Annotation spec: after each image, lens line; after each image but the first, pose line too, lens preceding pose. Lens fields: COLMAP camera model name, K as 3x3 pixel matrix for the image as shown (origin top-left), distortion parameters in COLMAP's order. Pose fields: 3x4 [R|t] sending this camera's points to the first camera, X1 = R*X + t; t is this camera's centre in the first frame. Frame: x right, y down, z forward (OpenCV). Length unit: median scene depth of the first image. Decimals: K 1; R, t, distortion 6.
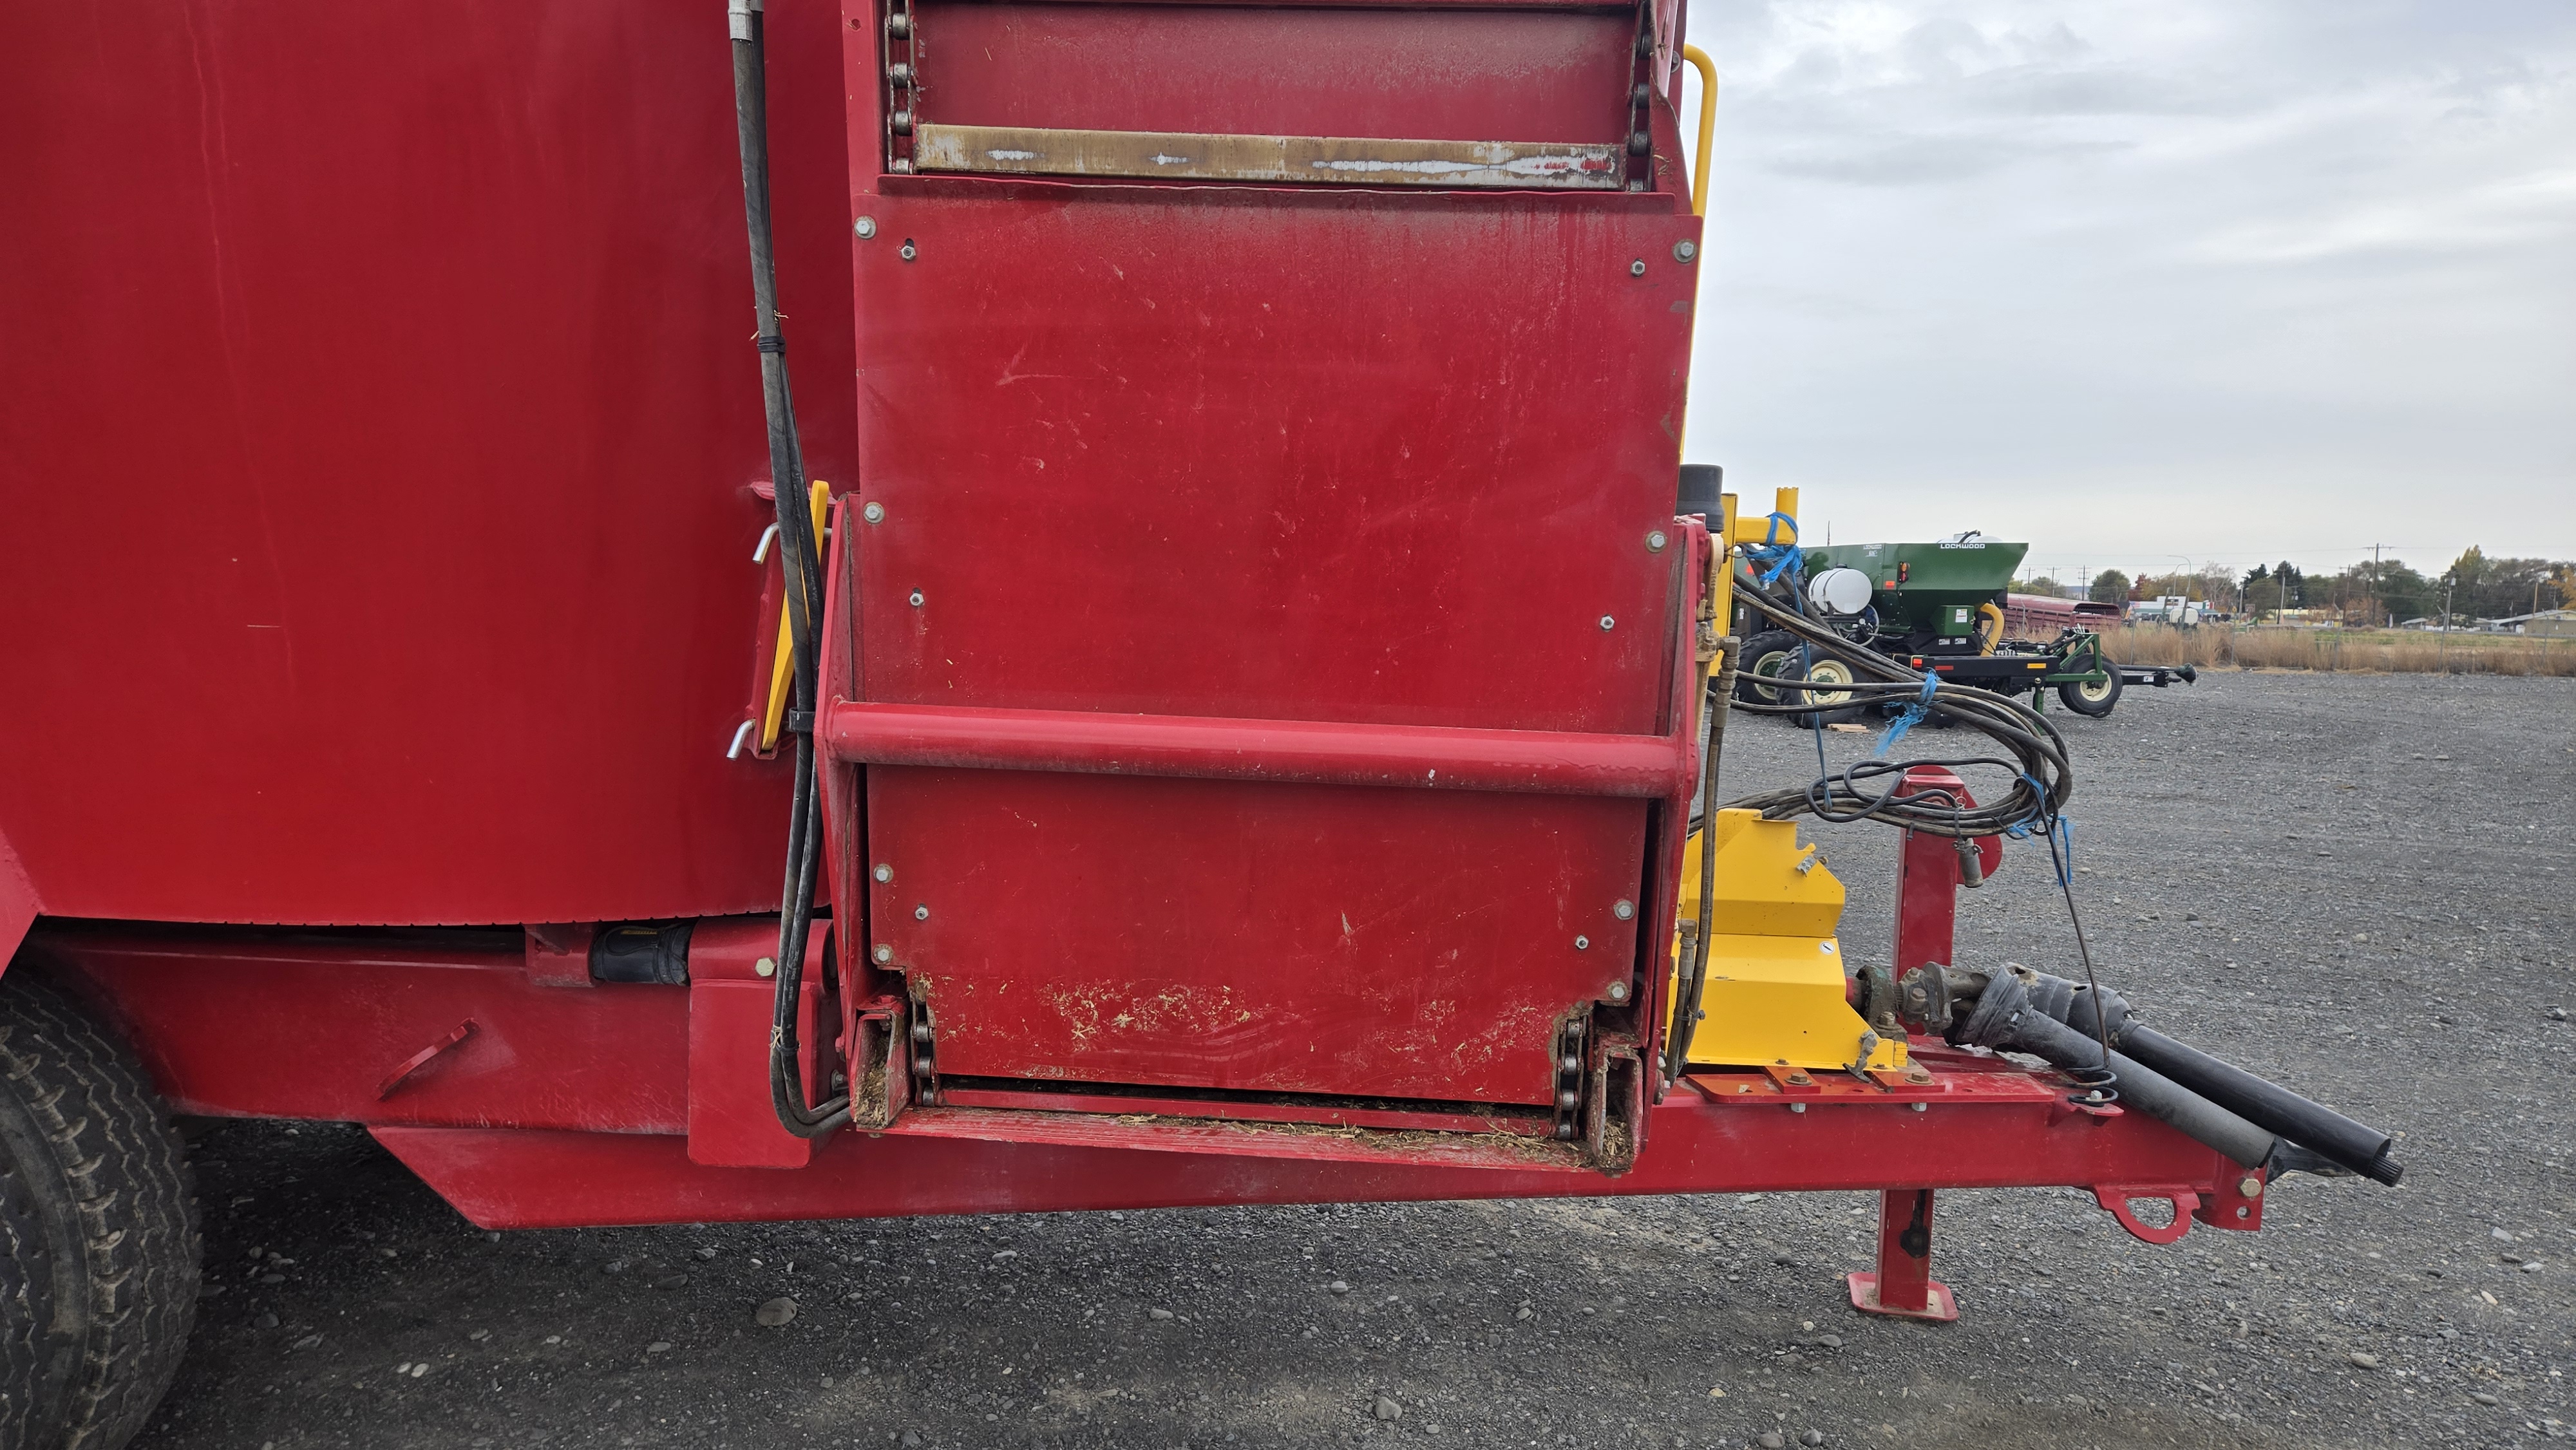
lens RADIAL K [[1740.0, 0, 1183.5], [0, 1740.0, 817.9], [0, 0, 1]] dist [0.091992, -0.077558]
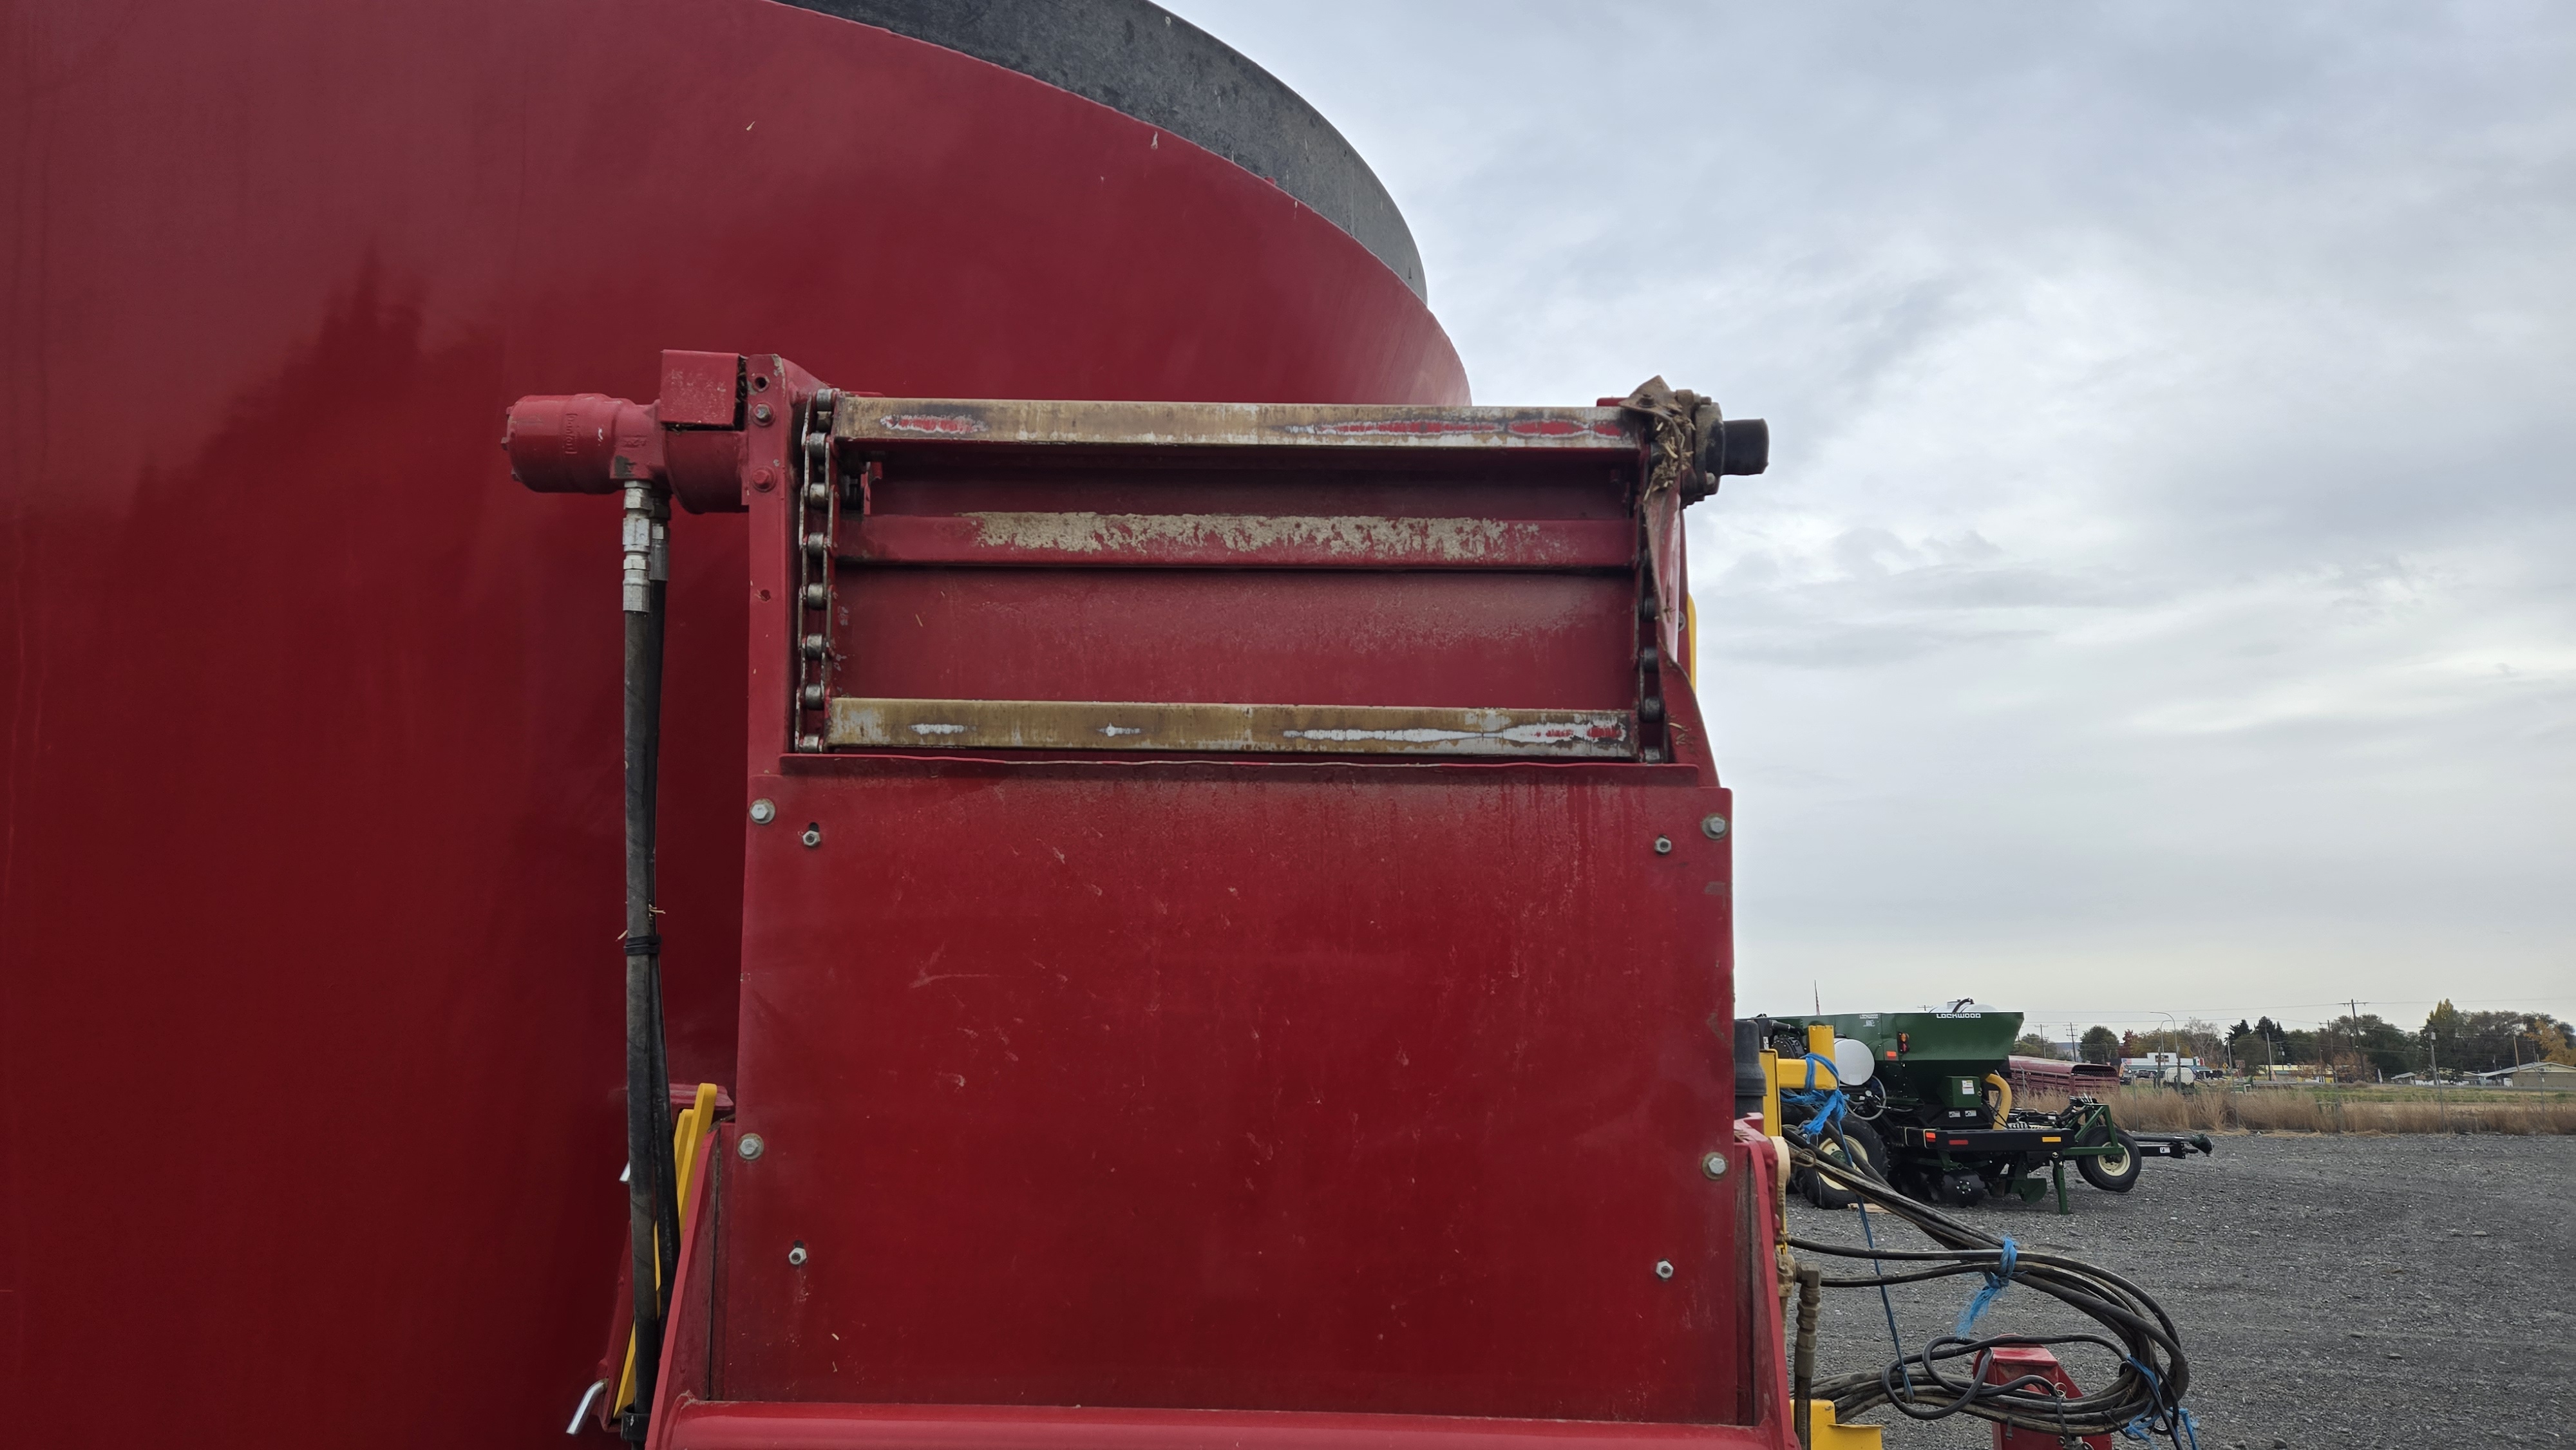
lens RADIAL K [[1740.0, 0, 1183.5], [0, 1740.0, 817.9], [0, 0, 1]] dist [0.091992, -0.077558]
pose [[0.999980, -0.005603, 0.002950, 0.020289], [0.006176, 0.965753, -0.259391, -0.103116], [-0.001396, 0.259404, 0.965768, 0.166692]]
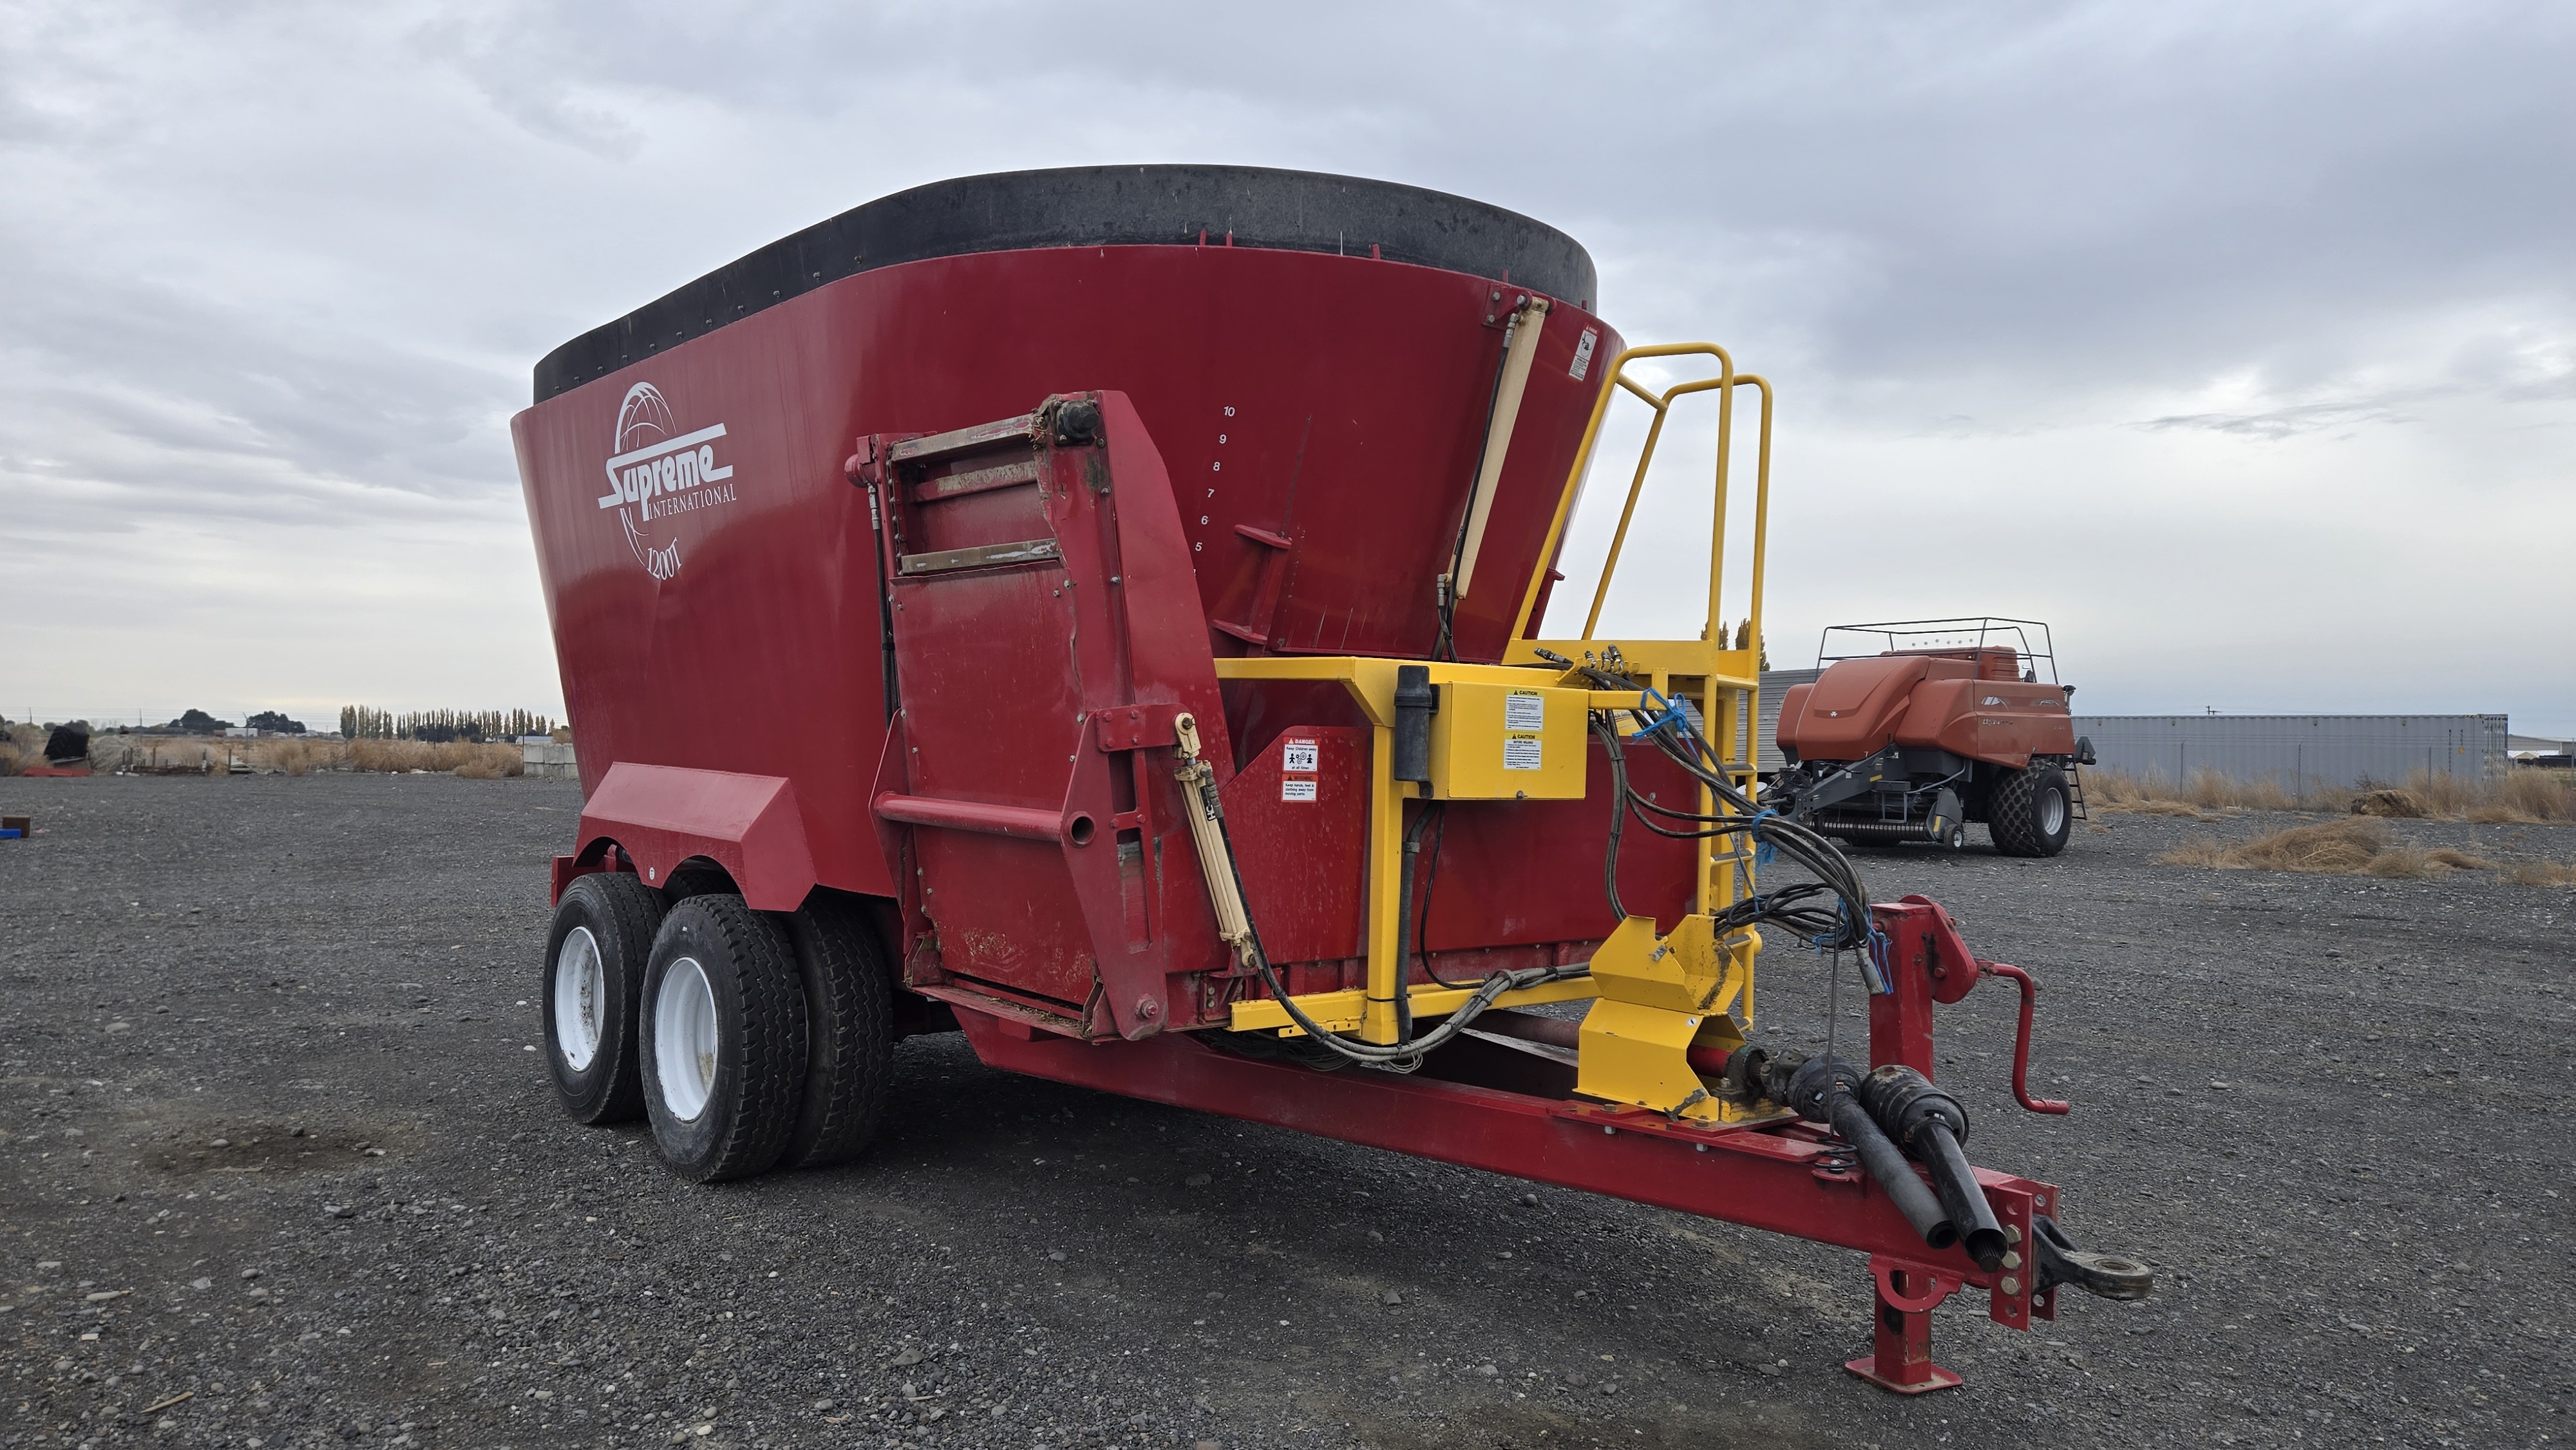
lens RADIAL K [[1740.0, 0, 1183.5], [0, 1740.0, 817.9], [0, 0, 1]] dist [0.091992, -0.077558]
pose [[0.637173, 0.020868, -0.770439, 1.964654], [-0.099218, 0.993536, -0.055146, 0.058548], [0.764308, 0.111579, 0.635125, -0.190445]]
